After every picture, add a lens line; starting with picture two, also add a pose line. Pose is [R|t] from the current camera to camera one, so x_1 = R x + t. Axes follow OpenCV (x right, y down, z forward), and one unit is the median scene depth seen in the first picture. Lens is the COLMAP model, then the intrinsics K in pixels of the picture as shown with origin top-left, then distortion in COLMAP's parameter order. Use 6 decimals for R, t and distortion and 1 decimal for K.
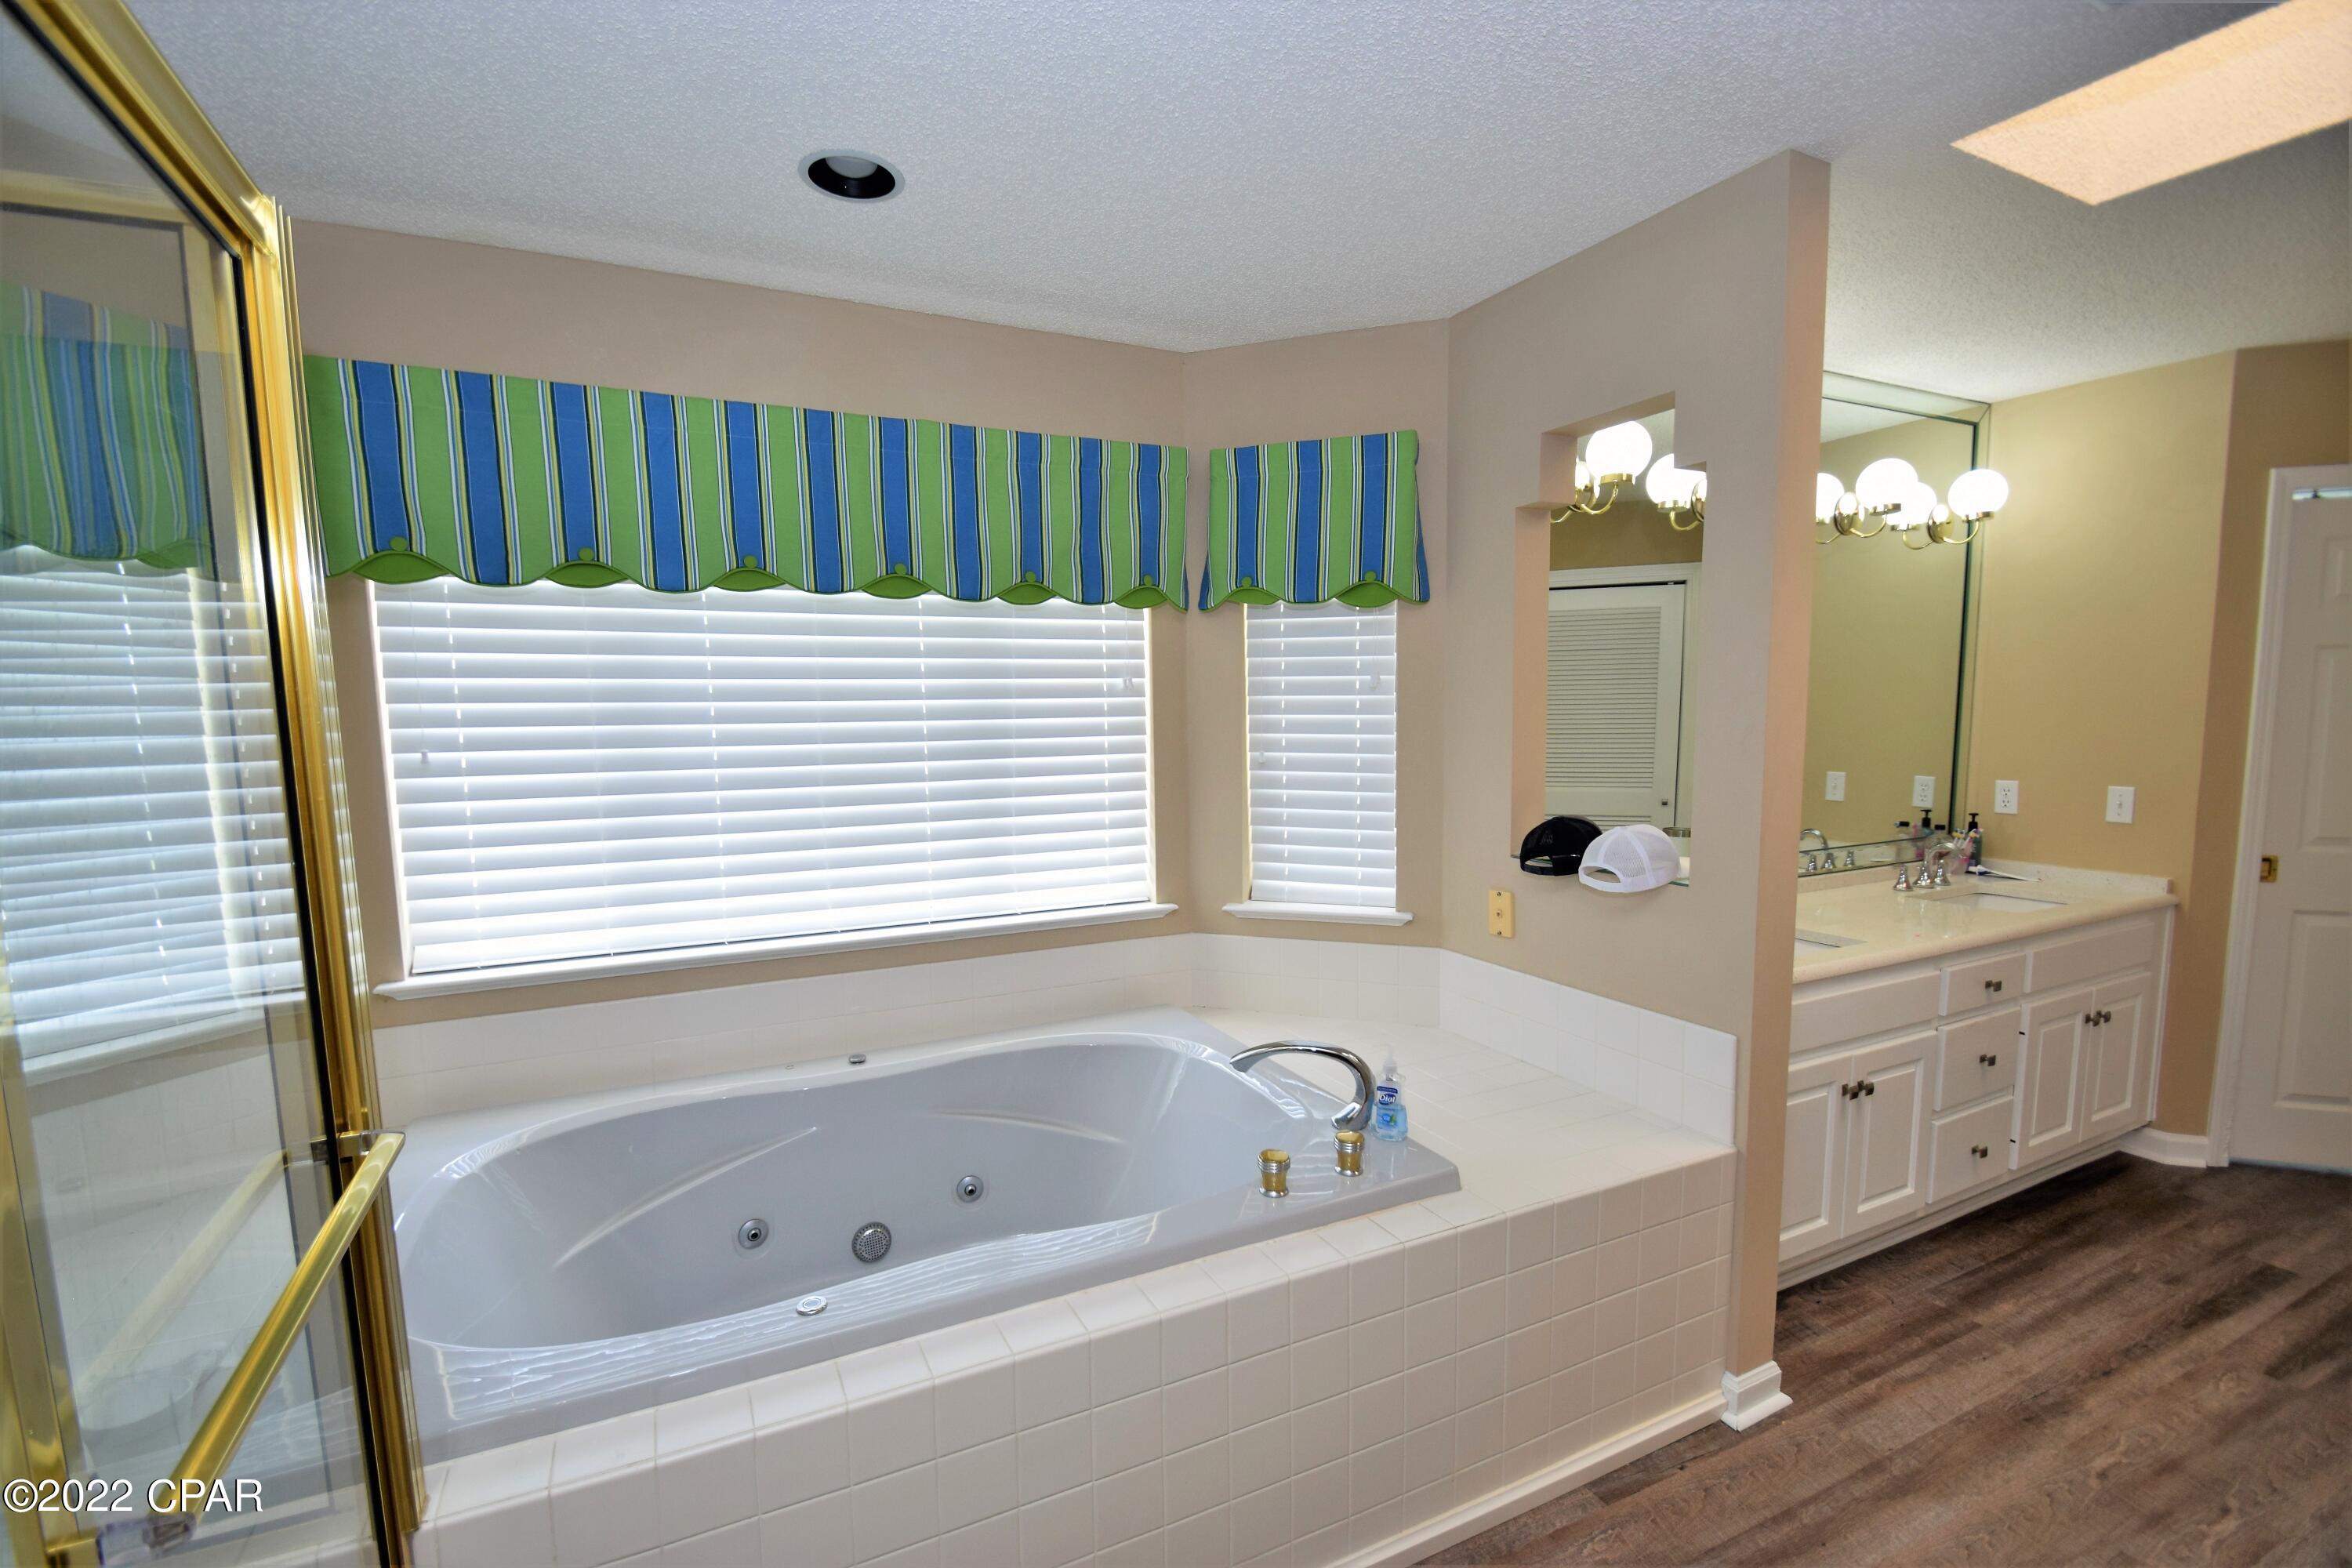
lens RADIAL K [[1080.8, 0, 1170.7], [0, 1080.8, 815.9], [0, 0, 1]] dist [0.003671, -0.000076]
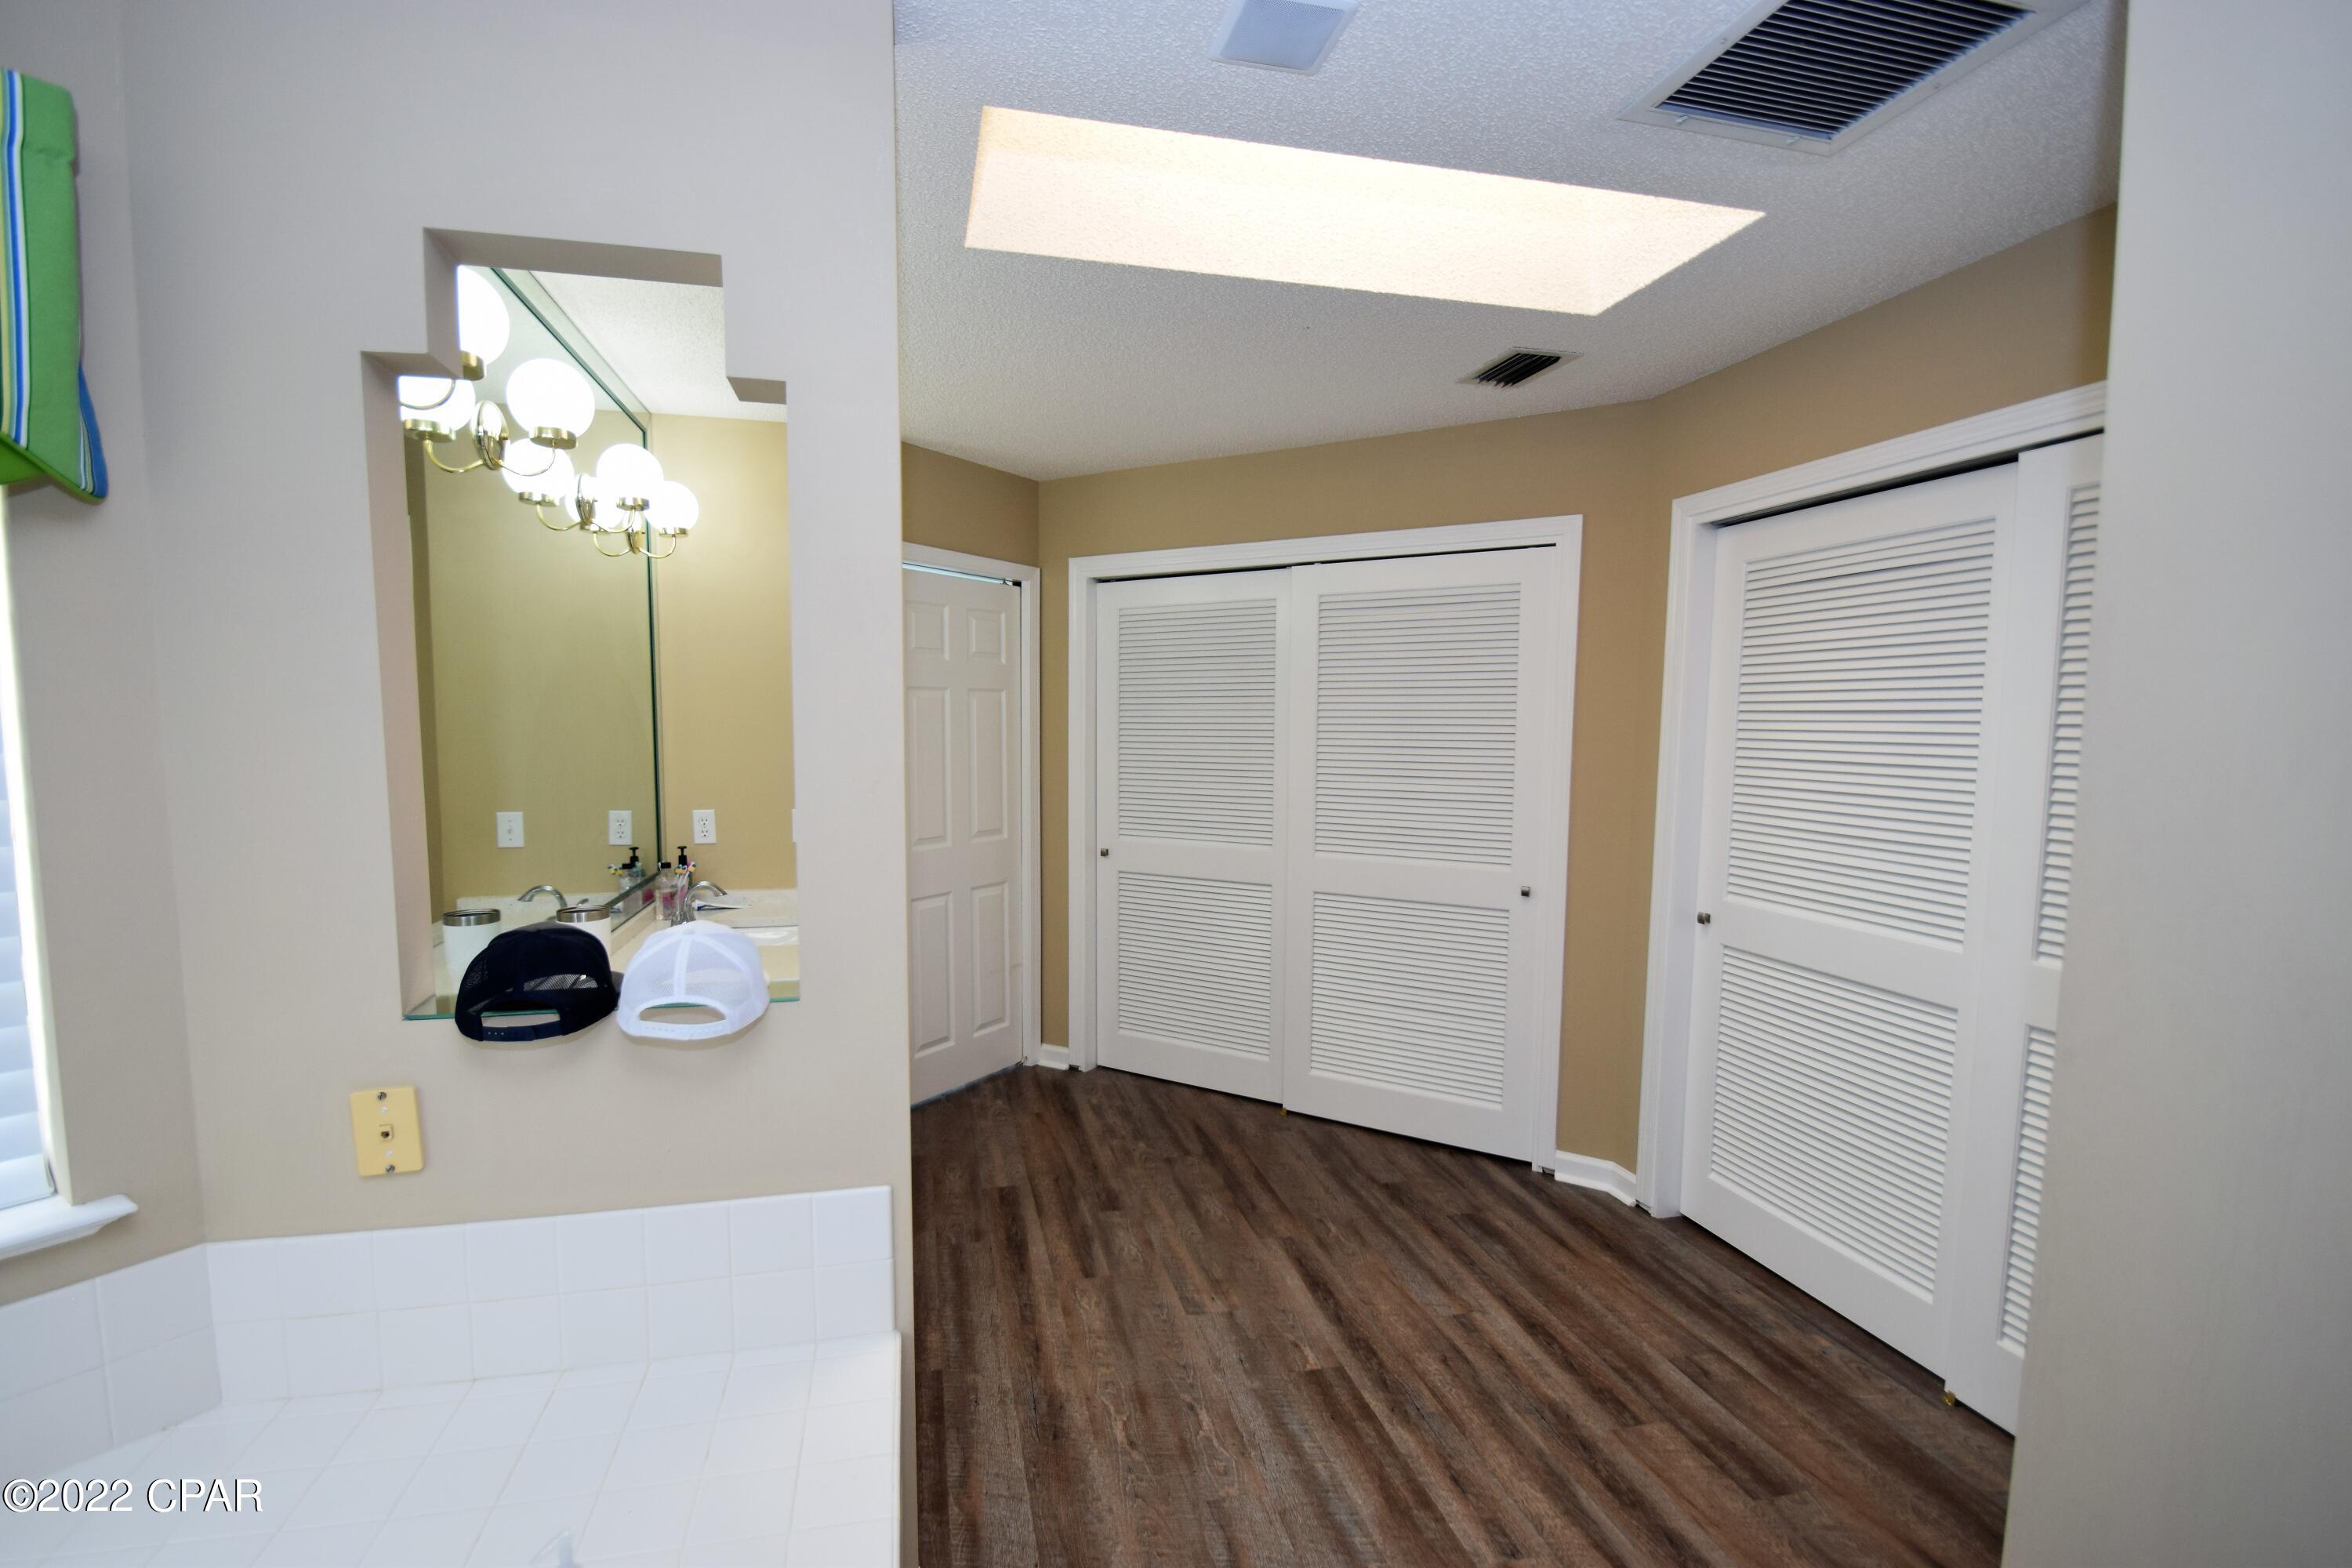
lens RADIAL K [[1080.8, 0, 1170.7], [0, 1080.8, 815.9], [0, 0, 1]] dist [0.003671, -0.000076]
pose [[0.234863, -0.073601, 0.969238, -0.103818], [0.094208, 0.994159, 0.052665, -0.054039], [-0.967452, 0.078941, 0.240425, 0.497804]]
